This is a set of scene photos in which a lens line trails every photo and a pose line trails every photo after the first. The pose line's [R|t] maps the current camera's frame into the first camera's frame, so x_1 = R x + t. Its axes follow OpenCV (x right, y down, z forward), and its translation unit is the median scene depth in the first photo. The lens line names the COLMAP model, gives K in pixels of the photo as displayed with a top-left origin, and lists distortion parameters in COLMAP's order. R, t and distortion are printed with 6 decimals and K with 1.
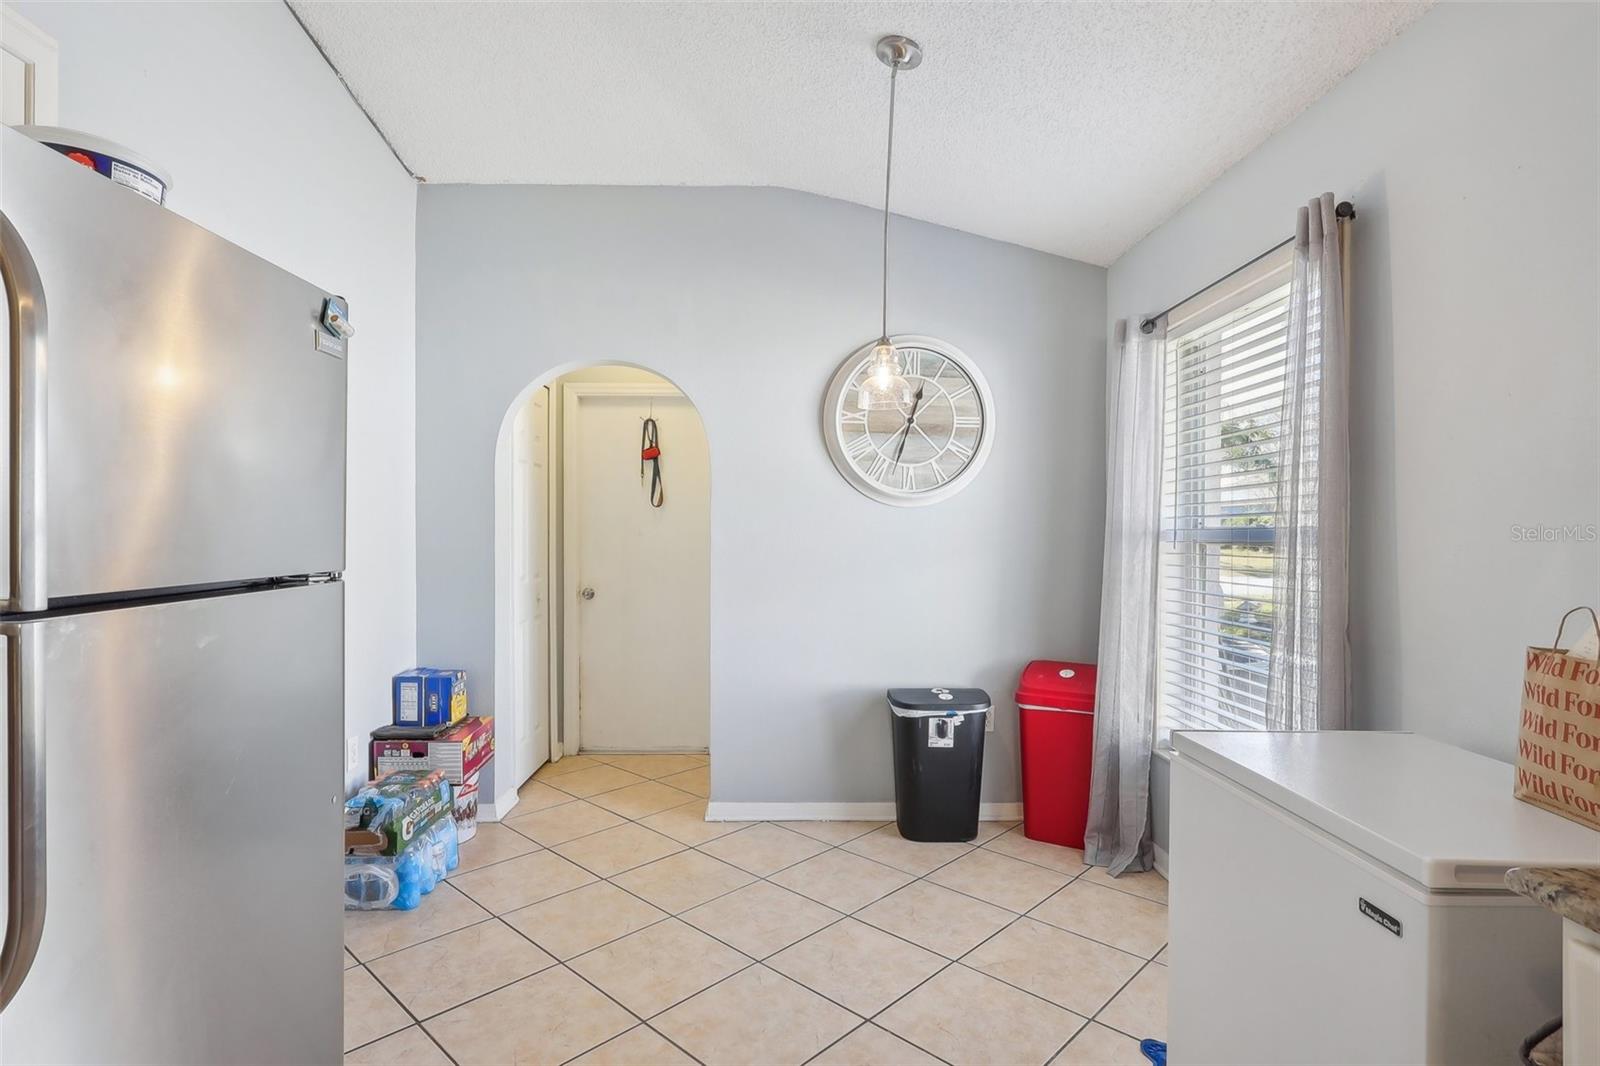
lens RADIAL K [[801.9, 0, 786.0], [0, 801.9, 543.1], [0, 0, 1]] dist [-0.001525, 0.000054]
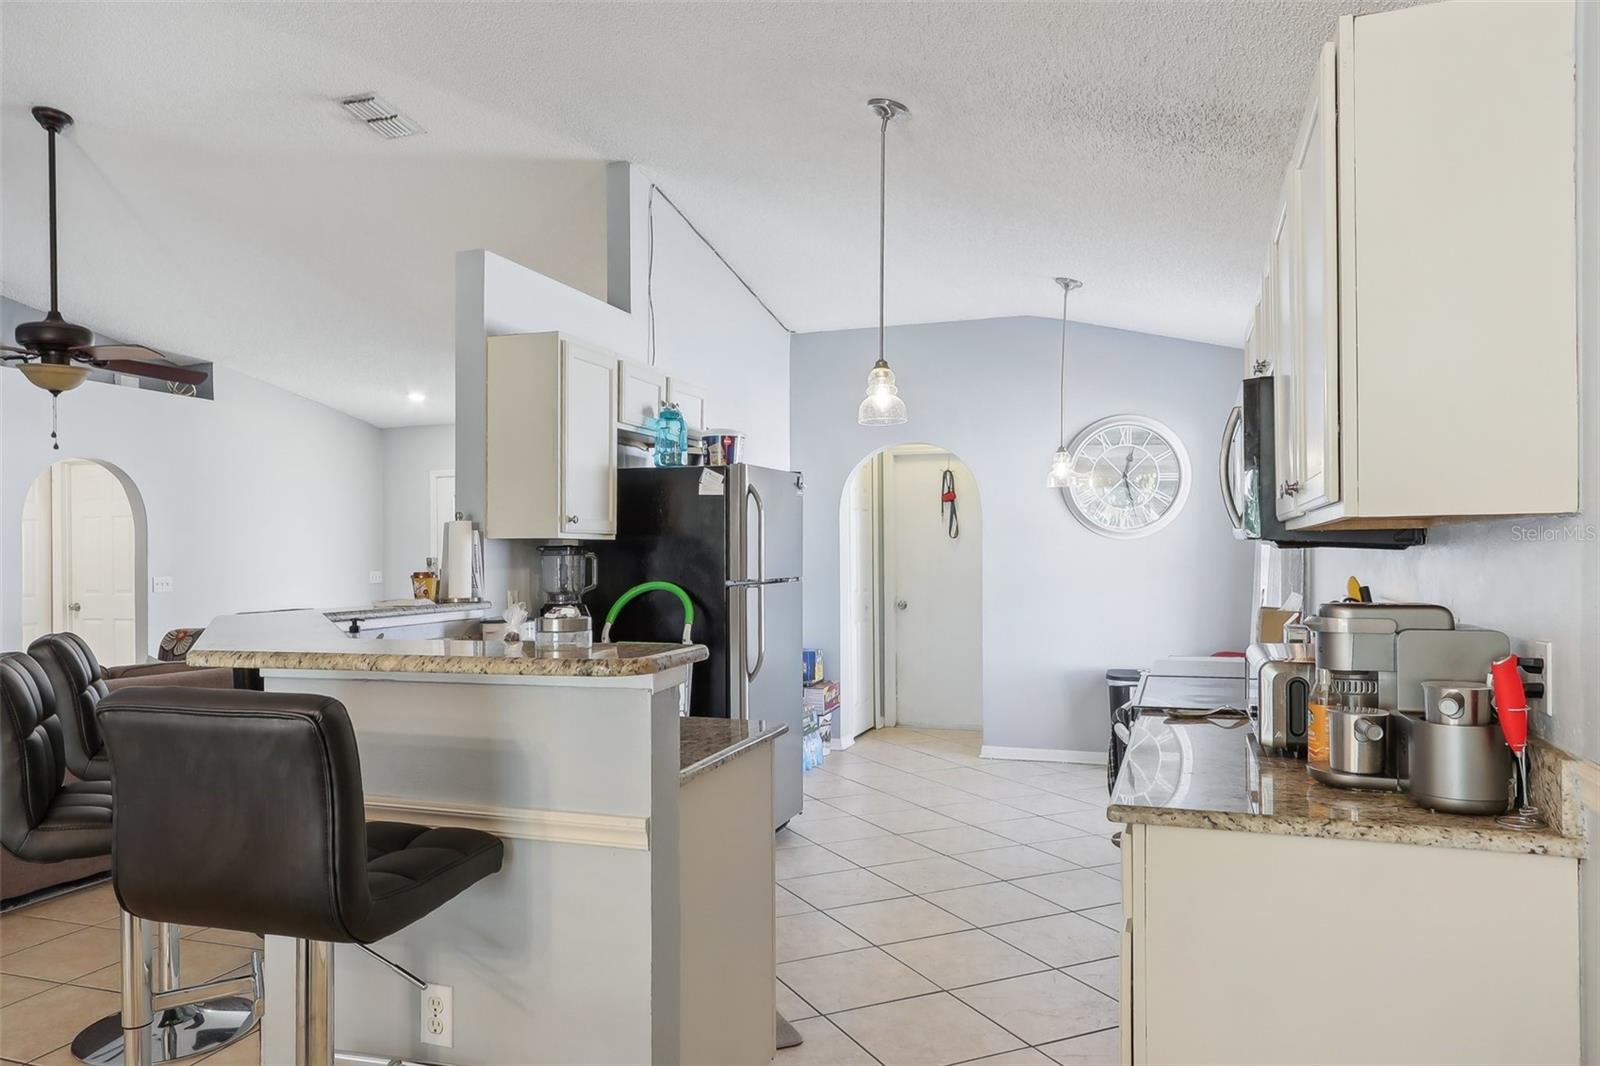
lens RADIAL K [[1094.8, 0, 802.1], [0, 1094.8, 538.7], [0, 0, 1]] dist [-0.006153, -0.002451]
pose [[0.941377, -0.011945, -0.337144, 0.266377], [0.002957, 0.999627, -0.027159, 0.003911], [0.337343, 0.024570, 0.941061, -0.969191]]
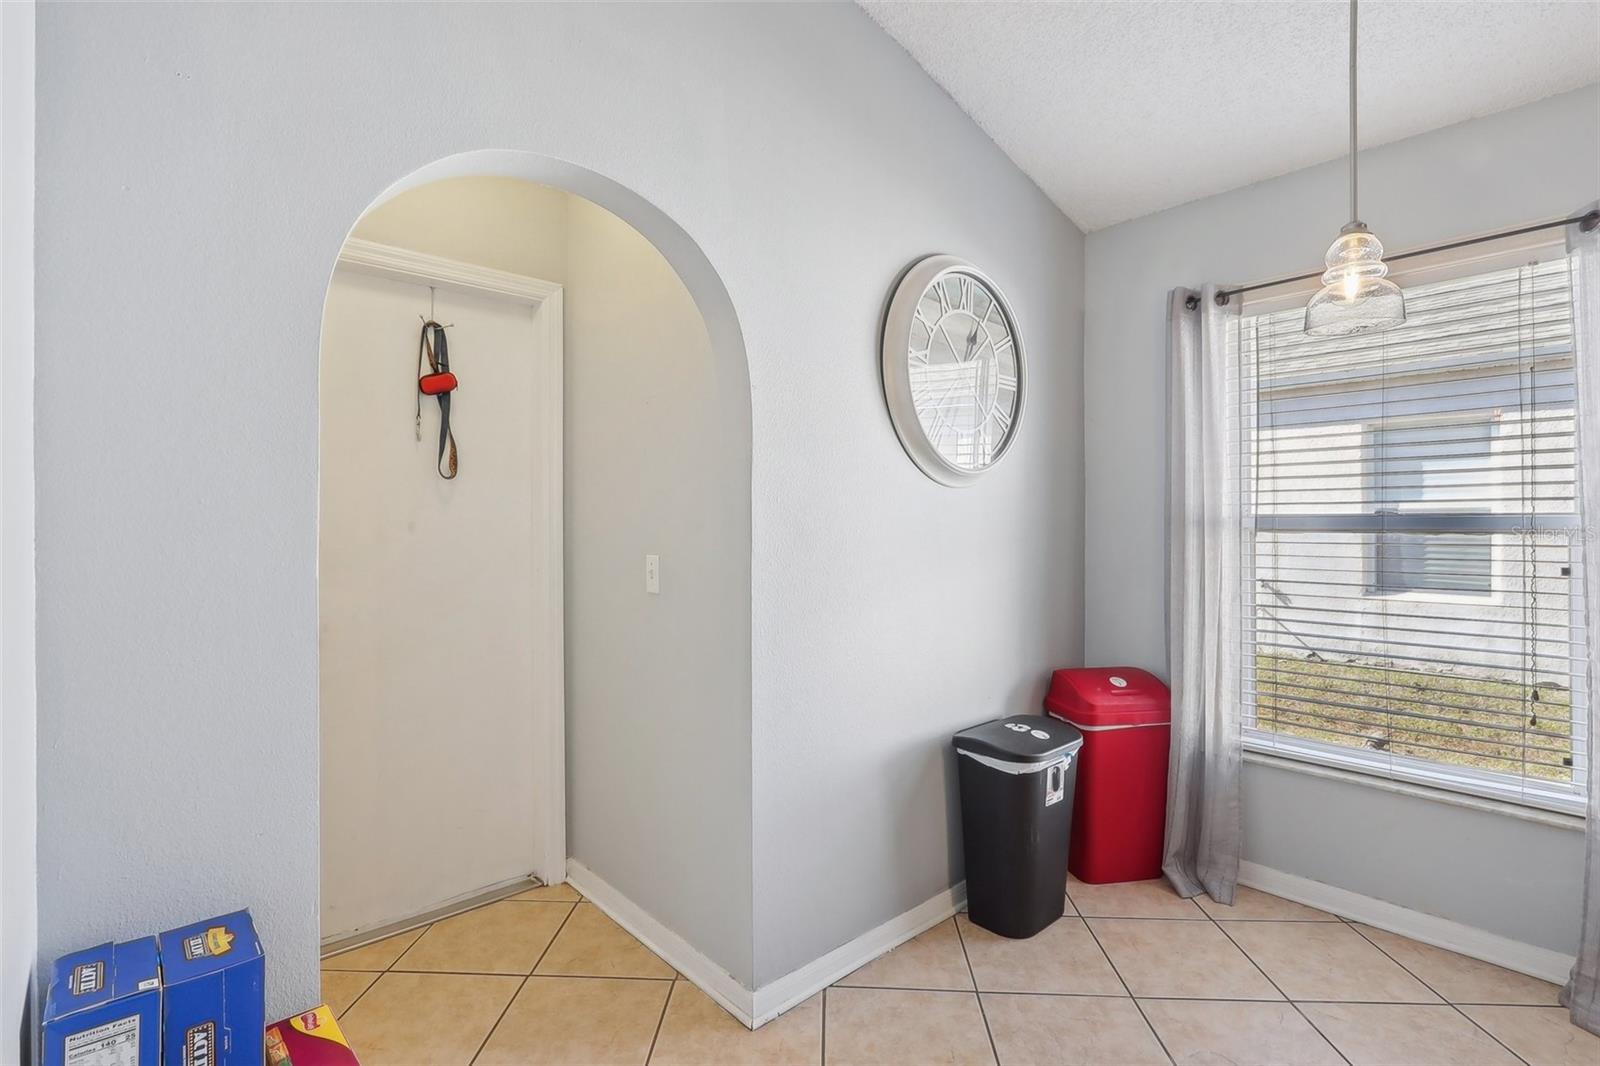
lens RADIAL K [[757.9, 0, 799.0], [0, 757.9, 524.2], [0, 0, 1]] dist [-0.002312, -0.000255]
pose [[0.753415, -0.007255, 0.657505, -0.428394], [0.014751, 0.999874, -0.005870, -0.008594], [-0.657379, 0.014122, 0.753427, 0.571382]]
